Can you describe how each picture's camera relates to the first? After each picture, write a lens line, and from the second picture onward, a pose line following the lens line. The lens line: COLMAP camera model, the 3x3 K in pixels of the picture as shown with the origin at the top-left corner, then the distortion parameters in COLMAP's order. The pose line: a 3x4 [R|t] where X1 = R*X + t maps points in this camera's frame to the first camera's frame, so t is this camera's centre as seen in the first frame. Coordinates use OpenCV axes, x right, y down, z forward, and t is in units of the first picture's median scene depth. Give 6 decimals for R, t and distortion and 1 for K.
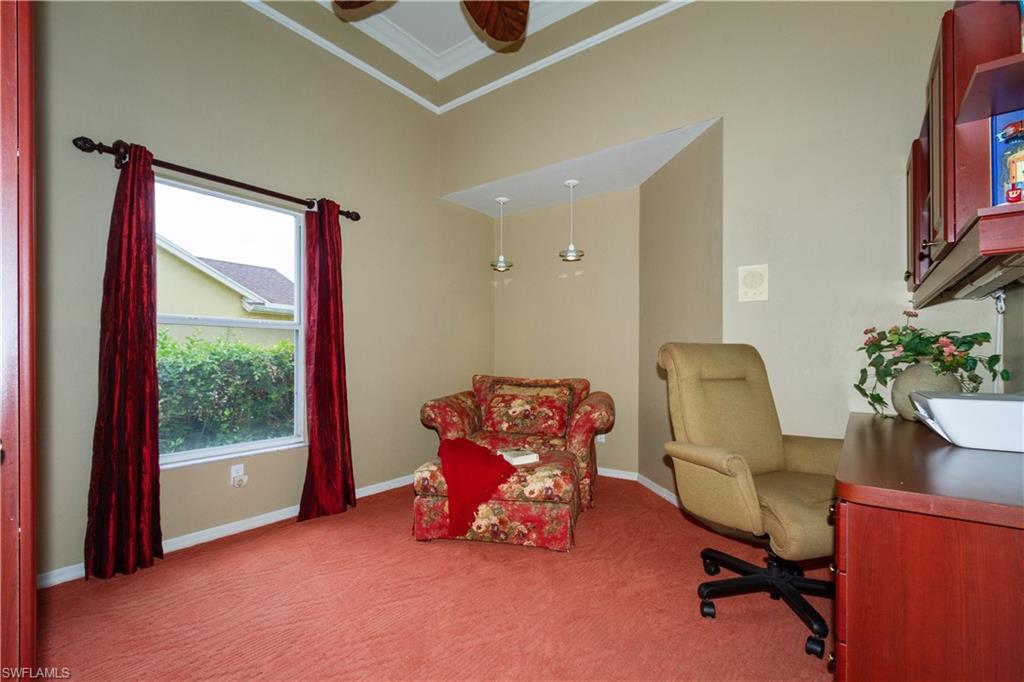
lens RADIAL K [[457.5, 0, 511.1], [0, 457.5, 359.7], [0, 0, 1]] dist [0.000010, 0.000007]
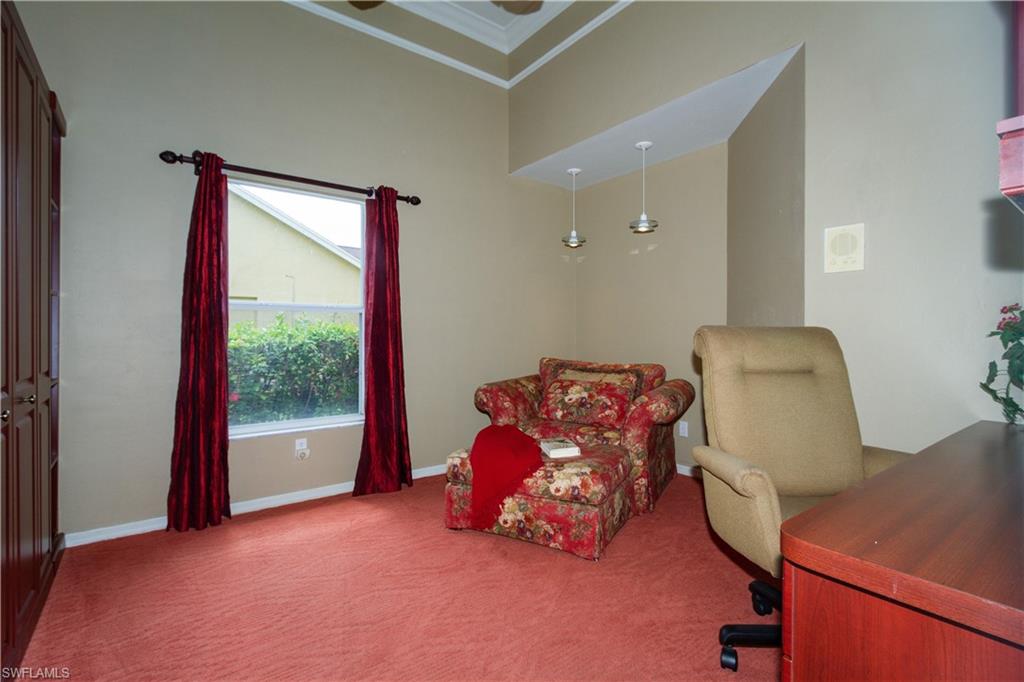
lens RADIAL K [[469.2, 0, 514.9], [0, 469.2, 338.0], [0, 0, 1]] dist [0.001340, -0.000377]
pose [[0.963005, 0.004409, -0.269446, 0.201120], [-0.004691, 0.999989, -0.000403, -0.011308], [0.269441, 0.001652, 0.963015, 0.072199]]
